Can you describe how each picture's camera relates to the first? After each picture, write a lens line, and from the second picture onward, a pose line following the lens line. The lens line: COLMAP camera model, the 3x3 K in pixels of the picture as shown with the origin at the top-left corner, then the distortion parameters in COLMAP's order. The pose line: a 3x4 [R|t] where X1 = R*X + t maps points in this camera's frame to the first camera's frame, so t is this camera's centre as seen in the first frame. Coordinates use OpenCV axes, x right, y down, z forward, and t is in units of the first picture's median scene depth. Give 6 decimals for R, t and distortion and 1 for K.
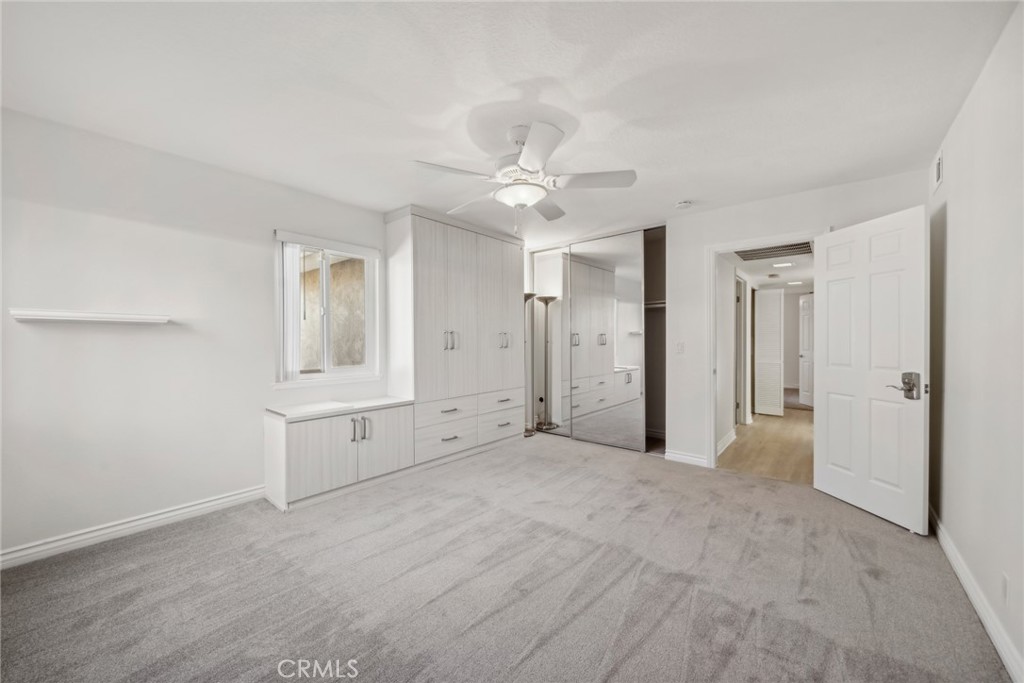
lens RADIAL K [[389.9, 0, 512.5], [0, 389.9, 343.3], [0, 0, 1]] dist [-0.001503, 0.000275]
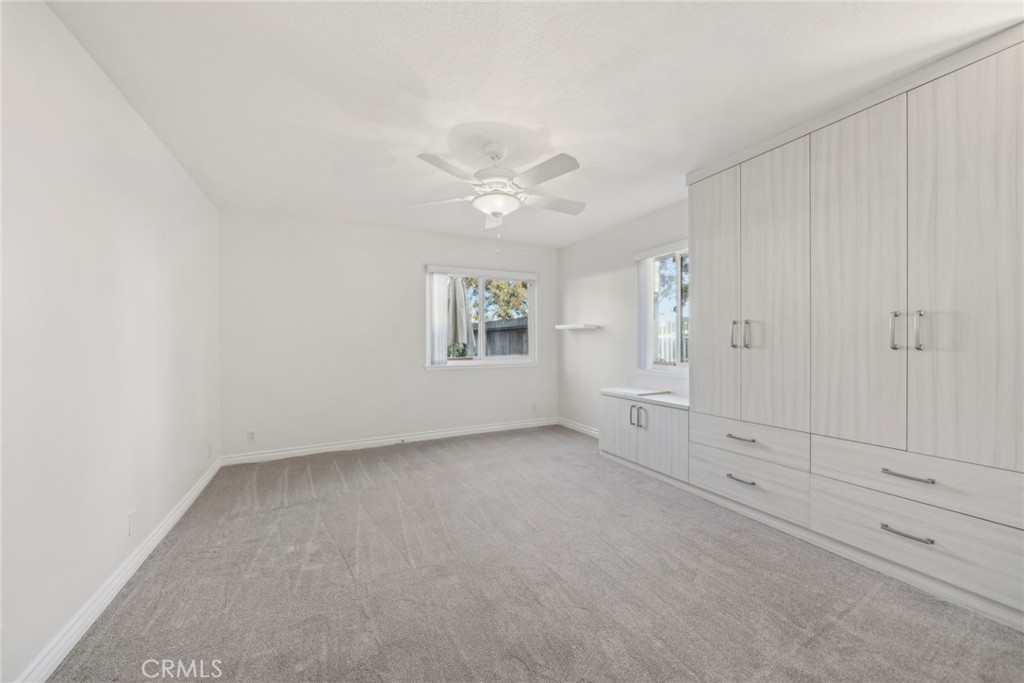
lens RADIAL K [[389.9, 0, 512.6], [0, 389.9, 340.7], [0, 0, 1]] dist [-0.001503, 0.000275]
pose [[-0.417566, 0.003036, -0.908641, 0.617810], [-0.002606, 0.999986, 0.004539, 0.001603], [0.908643, 0.004263, -0.417553, 0.925416]]
